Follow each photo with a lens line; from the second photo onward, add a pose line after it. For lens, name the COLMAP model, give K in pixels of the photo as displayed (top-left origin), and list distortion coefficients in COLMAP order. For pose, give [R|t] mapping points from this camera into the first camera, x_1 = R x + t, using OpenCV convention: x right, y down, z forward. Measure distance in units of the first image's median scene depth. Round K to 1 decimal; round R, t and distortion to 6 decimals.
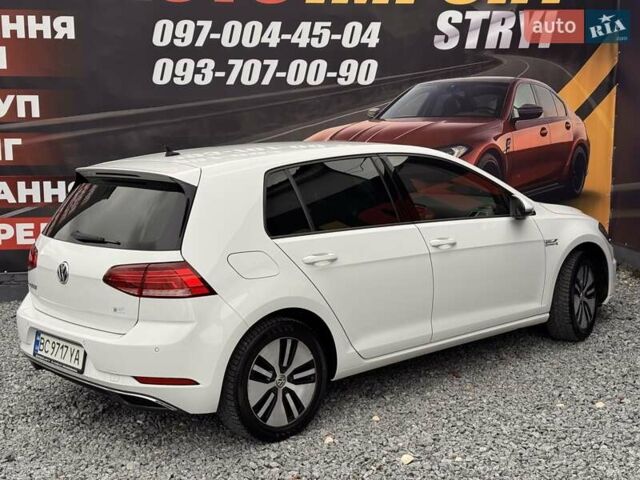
lens RADIAL K [[919.8, 0, 320.0], [0, 919.8, 240.0], [0, 0, 1]] dist [0.270677, -0.668762]
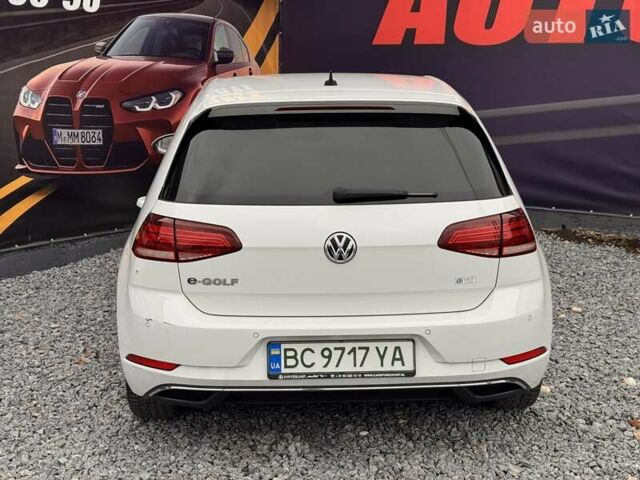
lens RADIAL K [[919.8, 0, 320.0], [0, 919.8, 240.0], [0, 0, 1]] dist [0.270677, -0.668762]
pose [[0.630865, -0.120743, 0.766440, -0.473350], [0.095196, 0.992399, 0.077983, -0.015444], [-0.770031, 0.023765, 0.637564, 0.327675]]
